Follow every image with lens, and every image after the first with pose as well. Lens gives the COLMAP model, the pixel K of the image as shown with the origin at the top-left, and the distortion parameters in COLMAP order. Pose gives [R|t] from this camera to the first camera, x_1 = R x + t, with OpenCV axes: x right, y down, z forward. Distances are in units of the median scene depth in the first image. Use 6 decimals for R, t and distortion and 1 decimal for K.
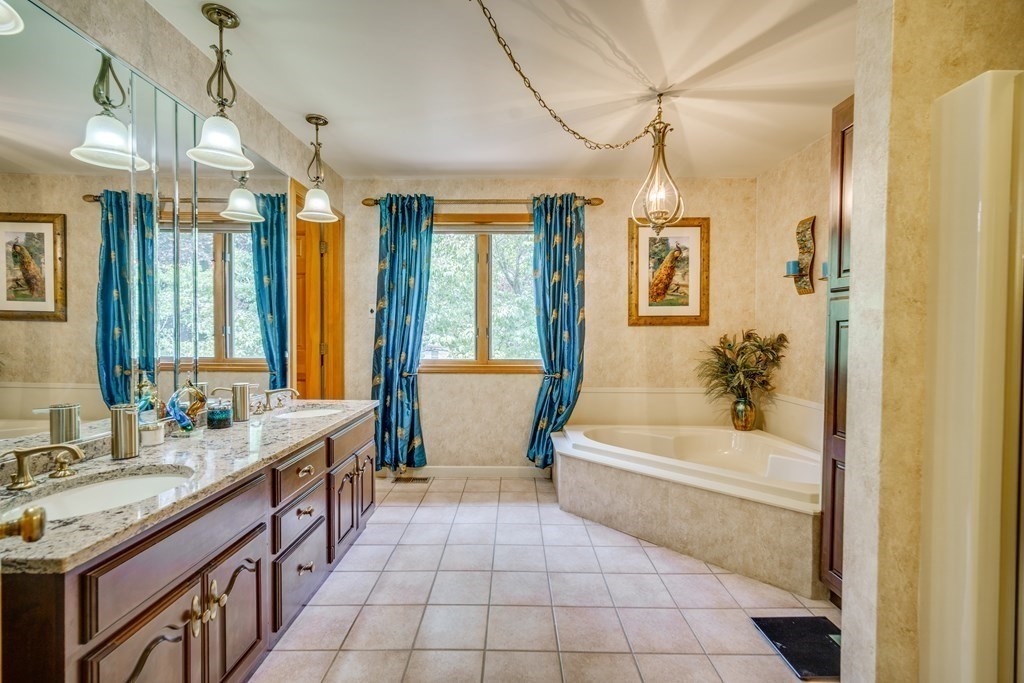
lens RADIAL K [[443.6, 0, 508.3], [0, 443.6, 342.8], [0, 0, 1]] dist [-0.004423, 0.004532]
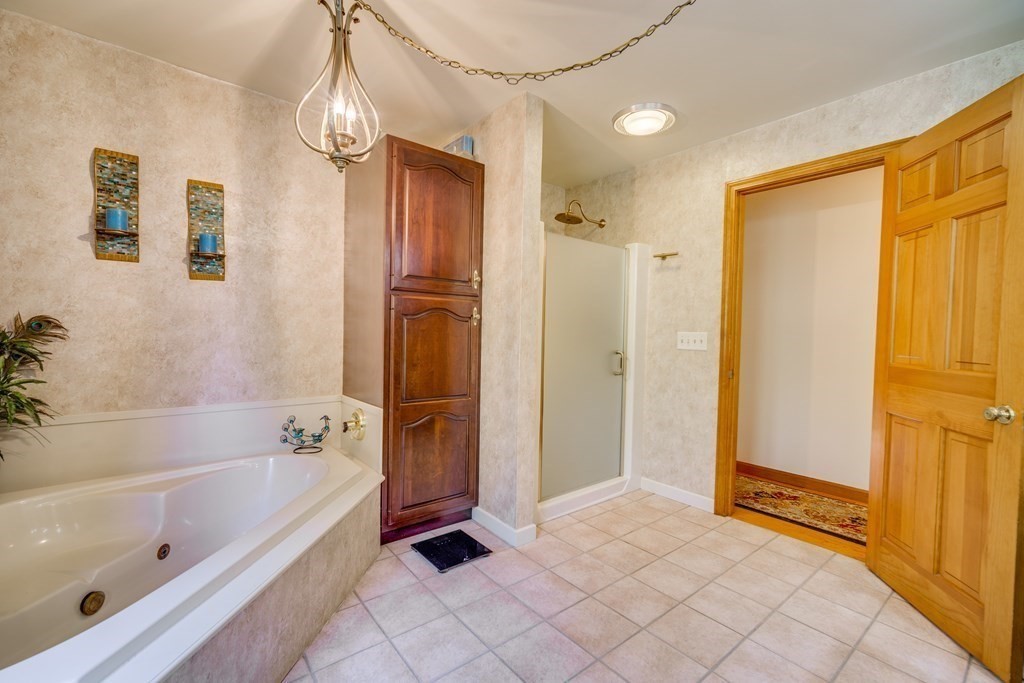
lens RADIAL K [[443.6, 0, 508.3], [0, 443.6, 342.8], [0, 0, 1]] dist [-0.004423, 0.004532]
pose [[-0.633387, -0.037422, 0.772930, -0.217543], [-0.006351, 0.999048, 0.043166, -0.011880], [-0.773809, 0.022432, -0.633022, 0.794974]]
